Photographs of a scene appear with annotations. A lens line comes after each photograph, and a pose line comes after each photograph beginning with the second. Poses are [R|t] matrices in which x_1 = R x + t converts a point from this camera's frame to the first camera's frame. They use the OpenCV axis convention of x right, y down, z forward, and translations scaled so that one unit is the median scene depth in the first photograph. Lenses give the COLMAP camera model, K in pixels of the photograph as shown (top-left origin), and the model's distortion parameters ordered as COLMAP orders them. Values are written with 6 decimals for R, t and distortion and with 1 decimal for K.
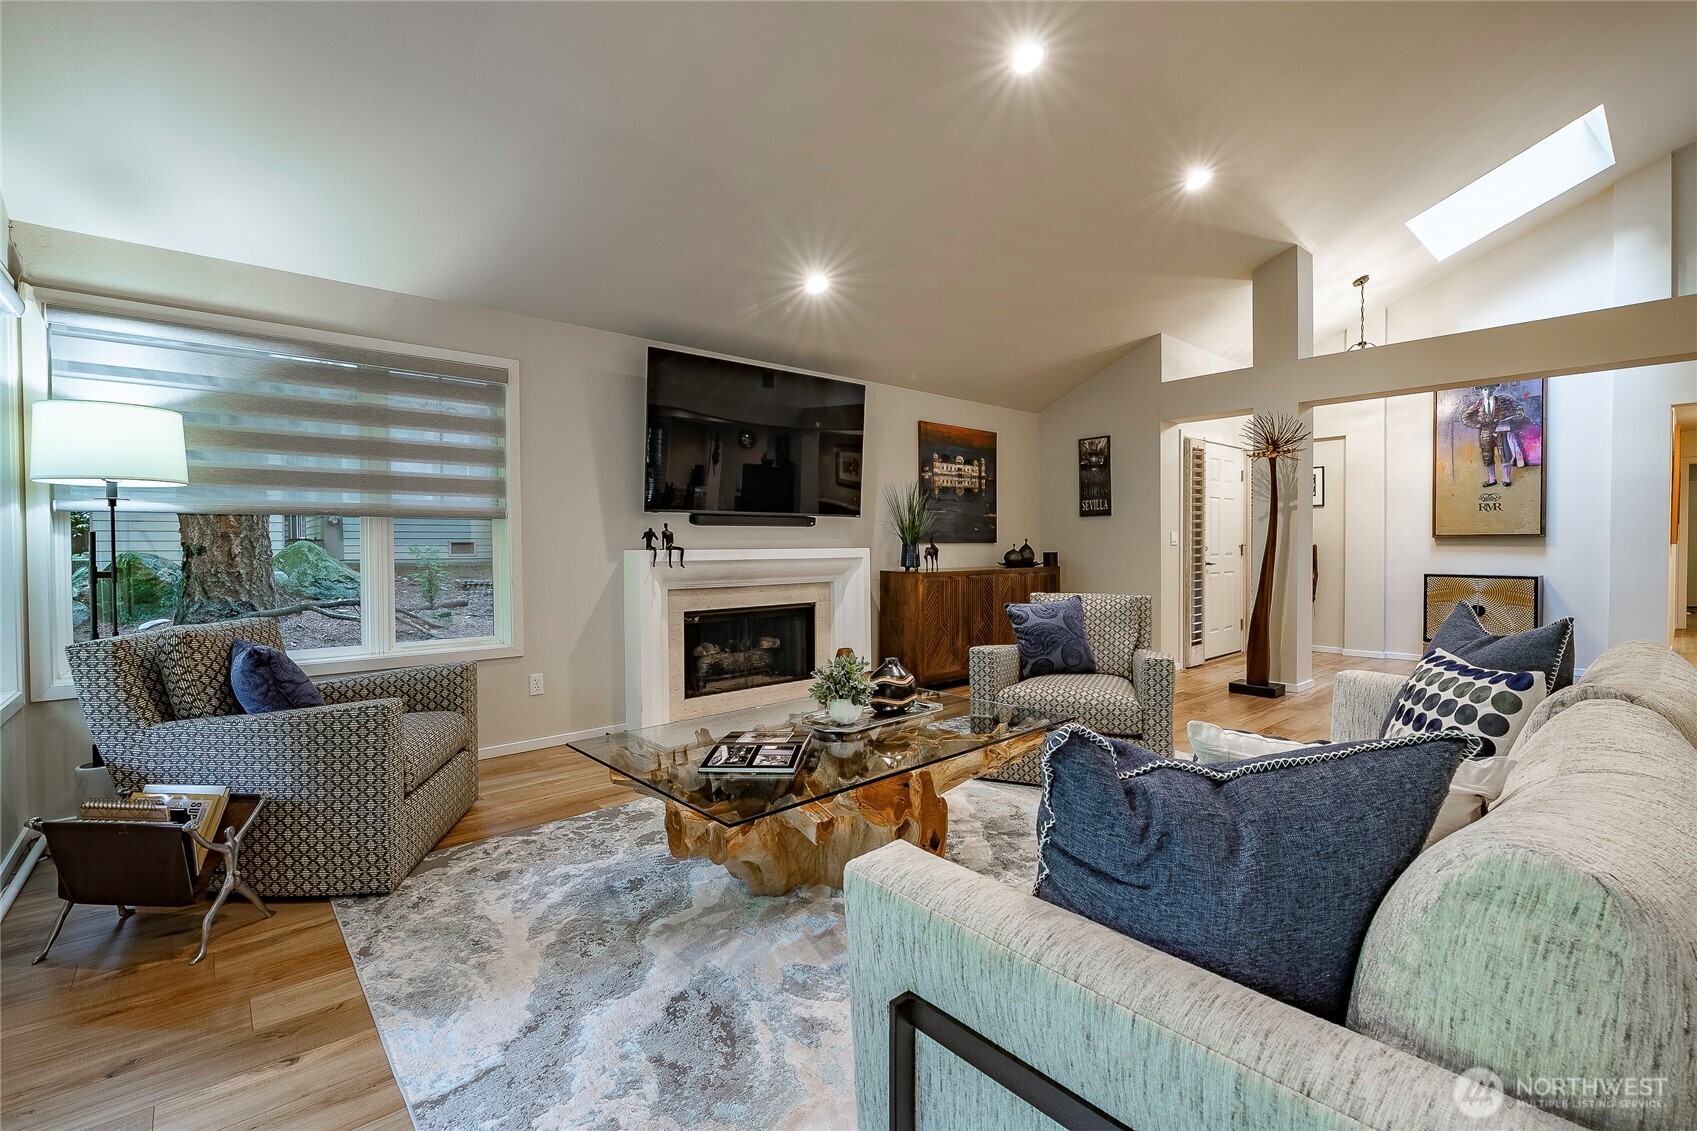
lens RADIAL K [[756.0, 0, 852.6], [0, 756.0, 553.0], [0, 0, 1]] dist [-0.002175, -0.000325]
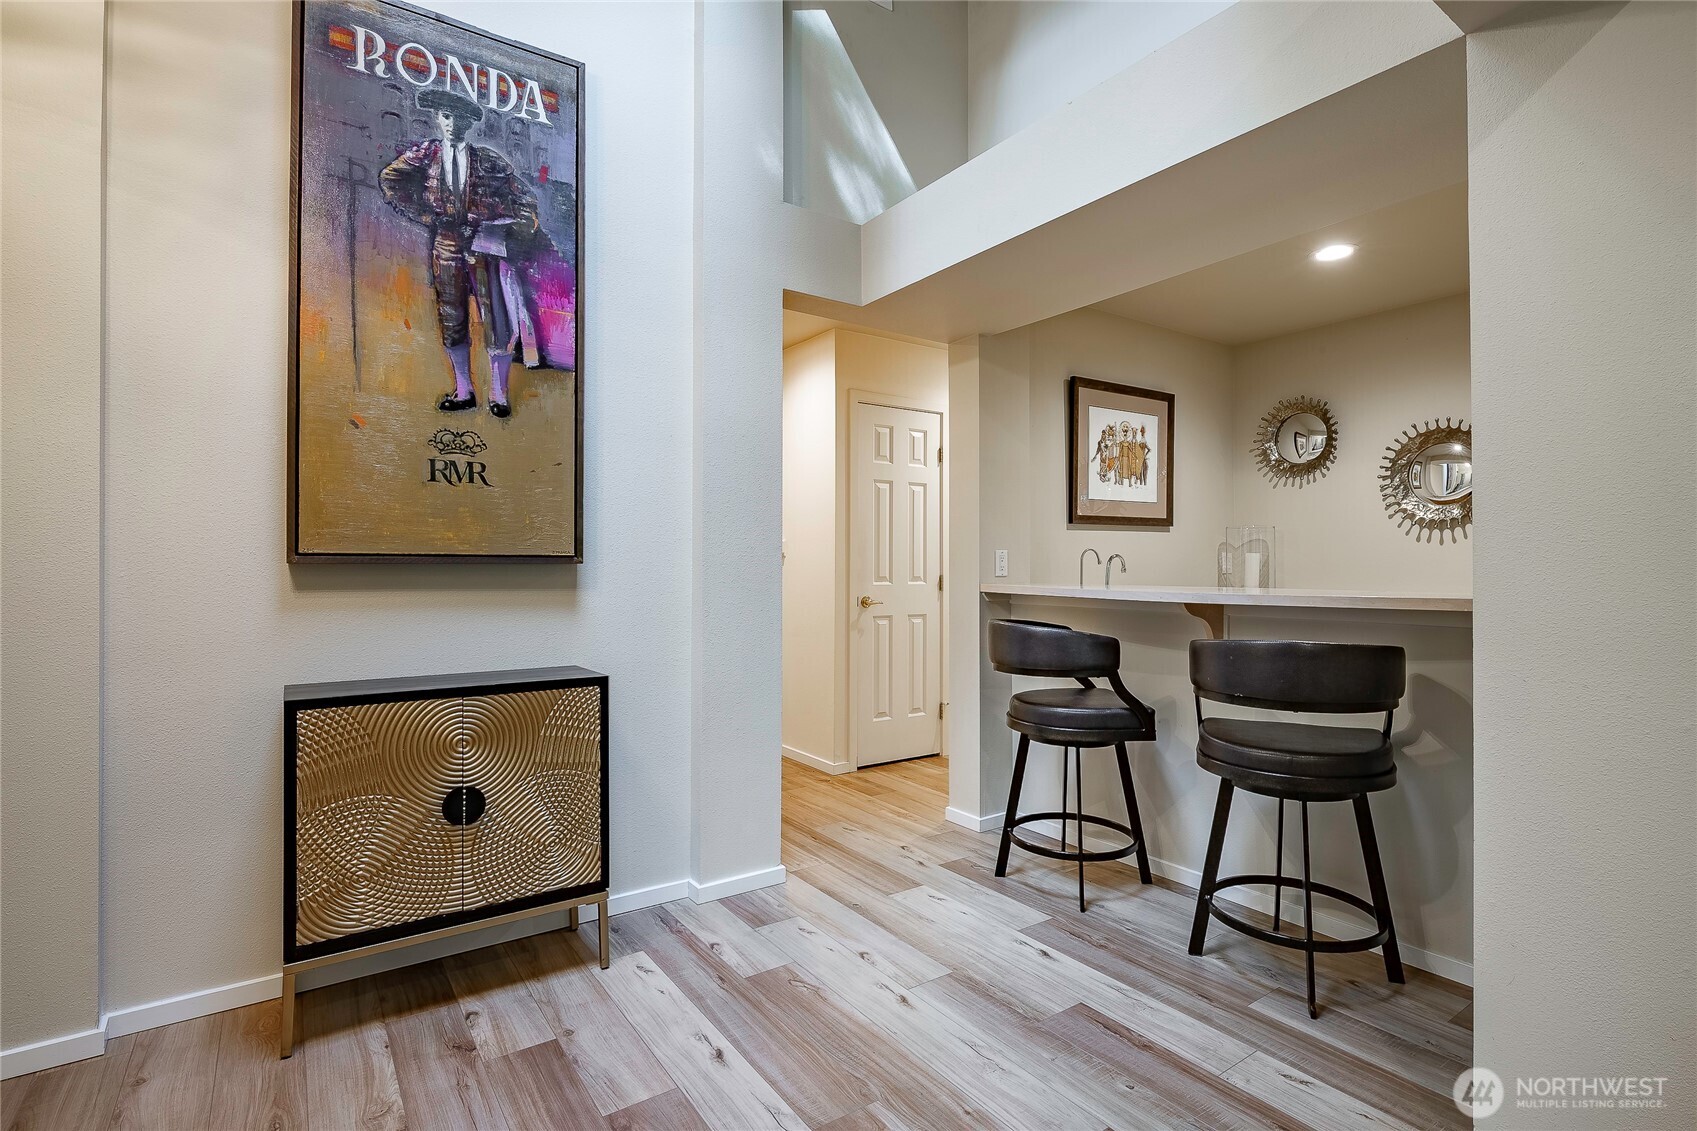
lens RADIAL K [[808.1, 0, 848.5], [0, 808.1, 565.5], [0, 0, 1]] dist [-0.006438, -0.001030]
pose [[0.122710, 0.007468, 0.992415, 0.518150], [0.014915, 0.999845, -0.009368, -0.014176], [-0.992331, 0.015951, 0.122579, 0.793826]]
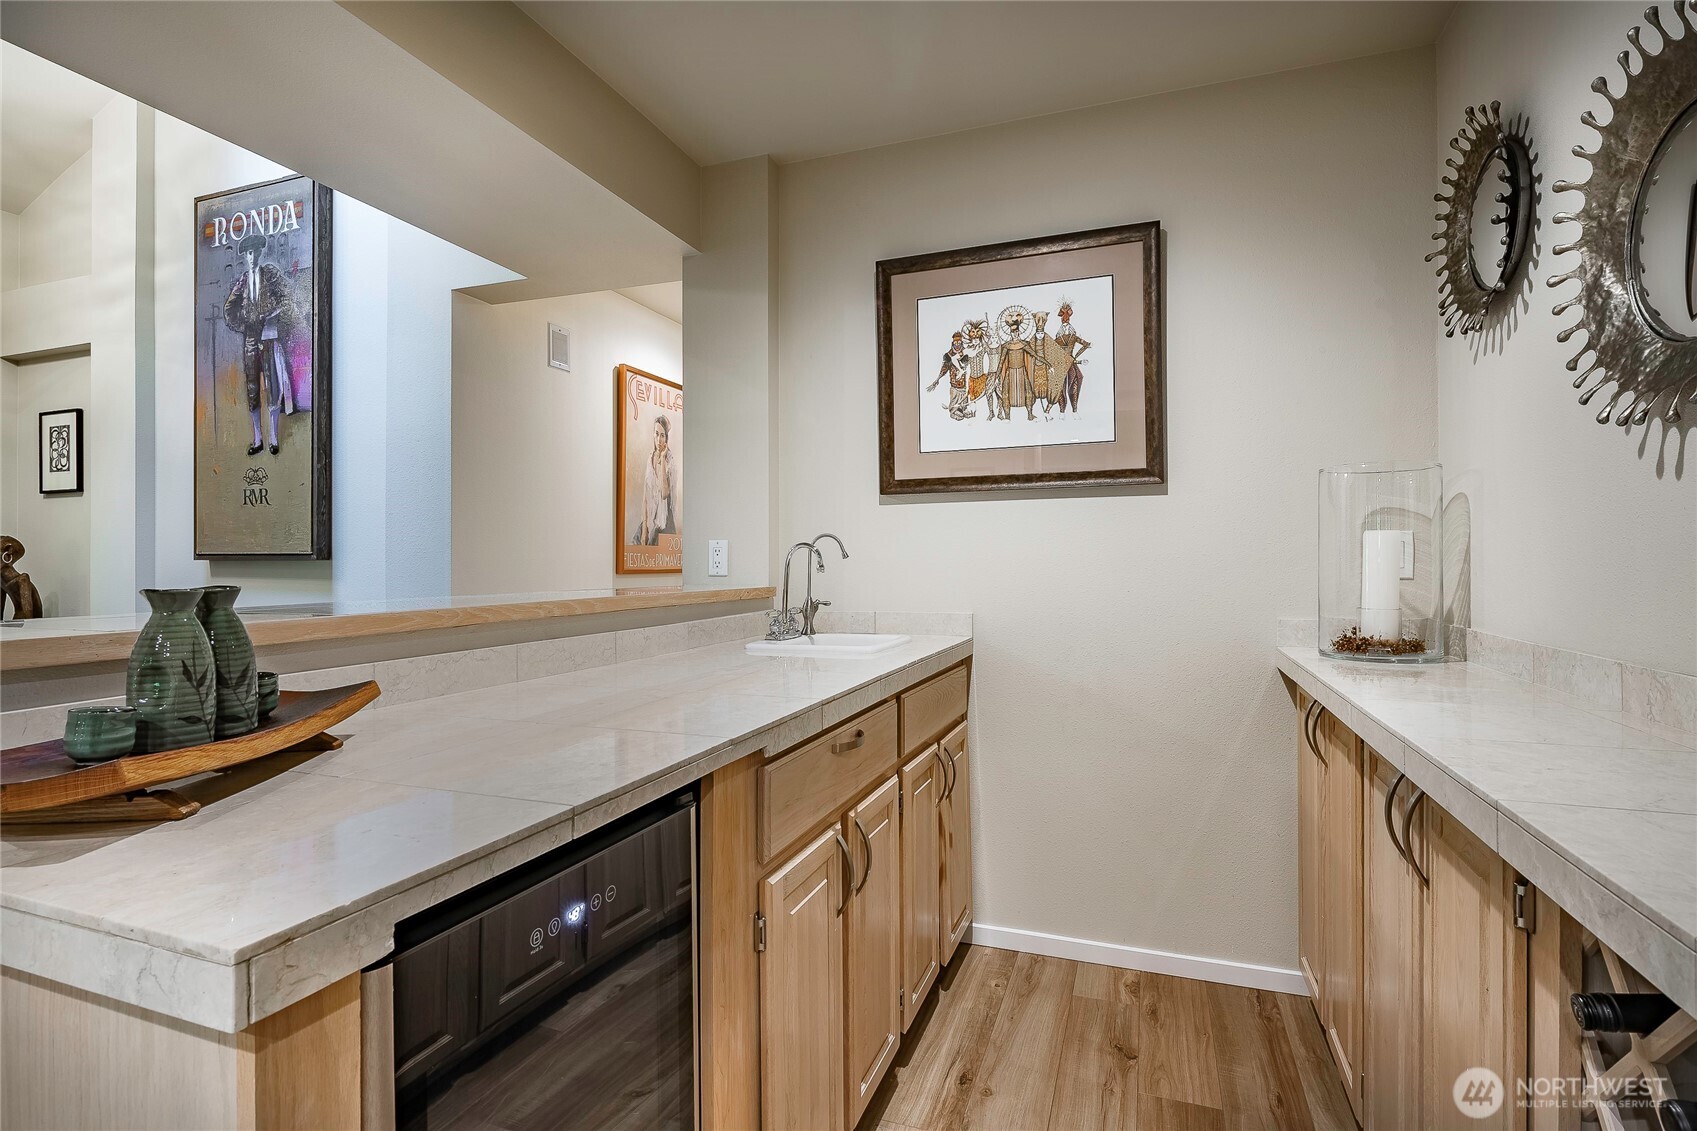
lens RADIAL K [[832.8, 0, 827.9], [0, 832.8, 556.2], [0, 0, 1]] dist [0.024832, -0.018136]
pose [[0.887778, 0.009134, 0.460182, 0.930581], [0.001885, 0.999723, -0.023480, -0.010332], [-0.460269, 0.021712, 0.887514, 0.364721]]
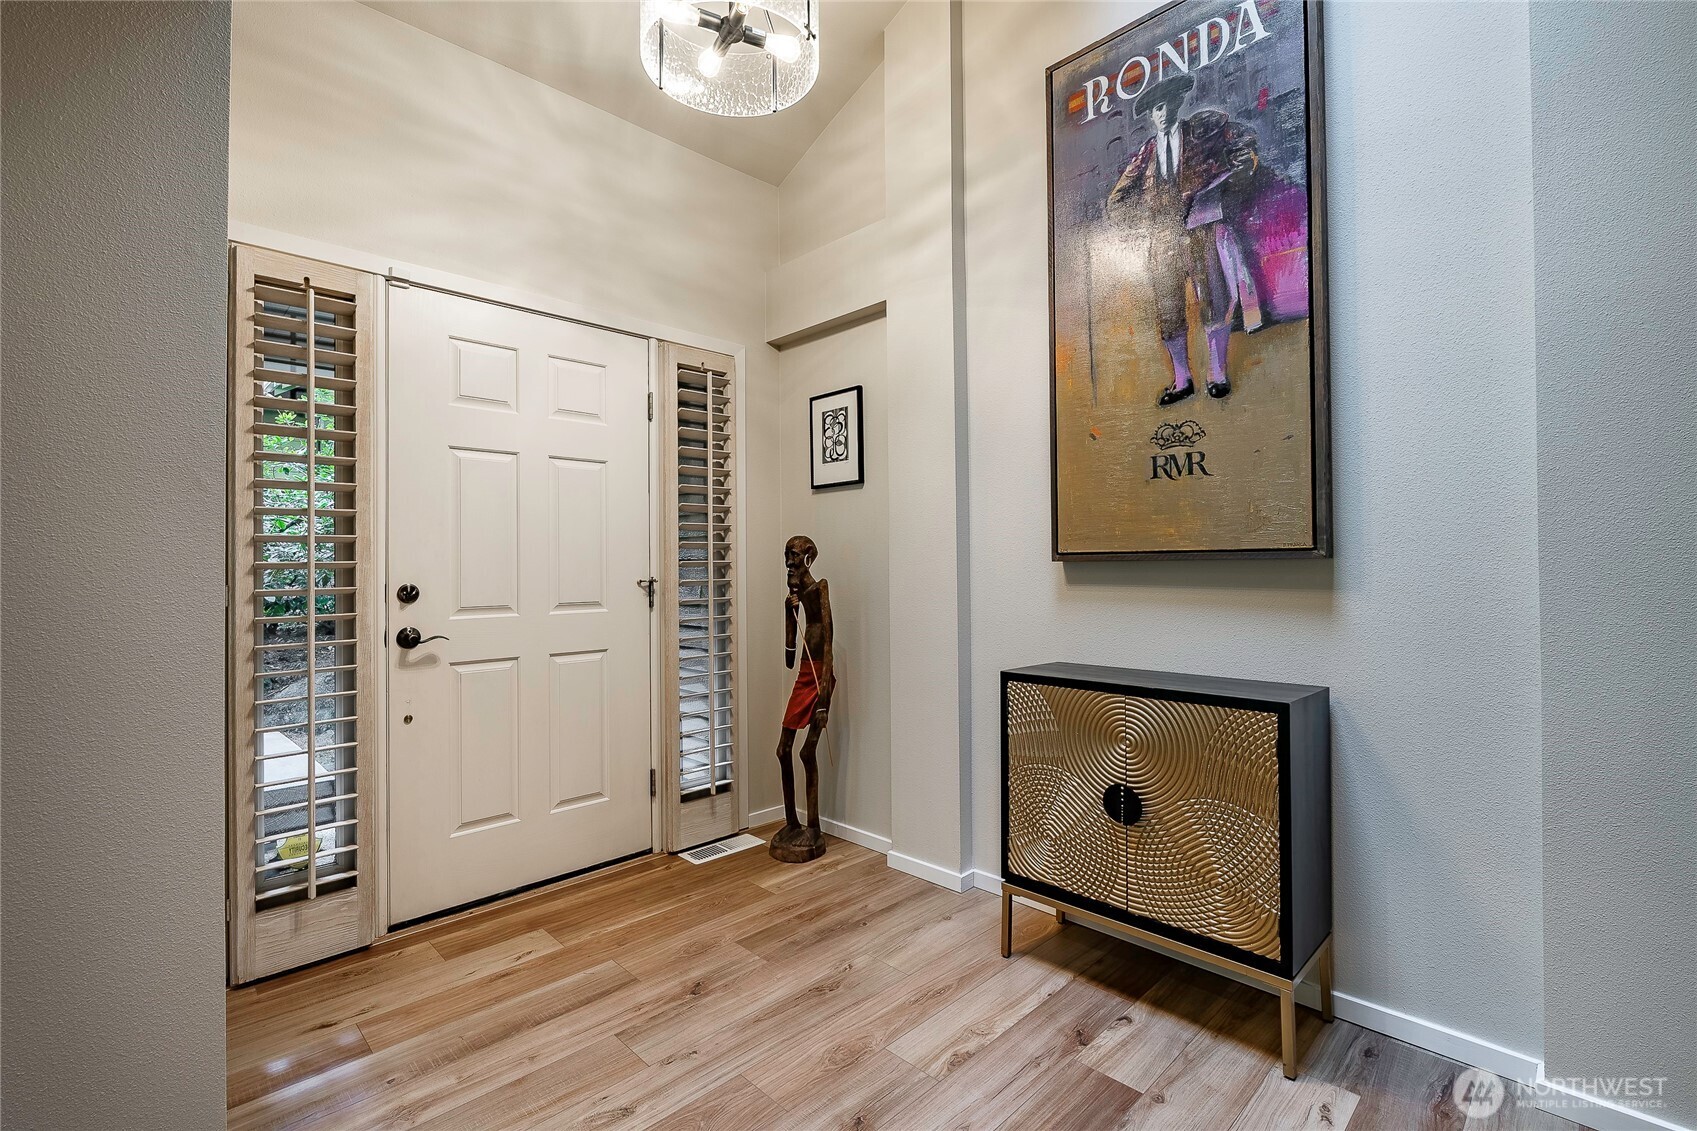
lens RADIAL K [[757.3, 0, 845.3], [0, 757.3, 558.2], [0, 0, 1]] dist [-0.000693, -0.007567]
pose [[0.999074, -0.004848, 0.042756, 0.695225], [0.005862, 0.999704, -0.023621, -0.014850], [-0.042628, 0.023850, 0.998806, 0.691183]]
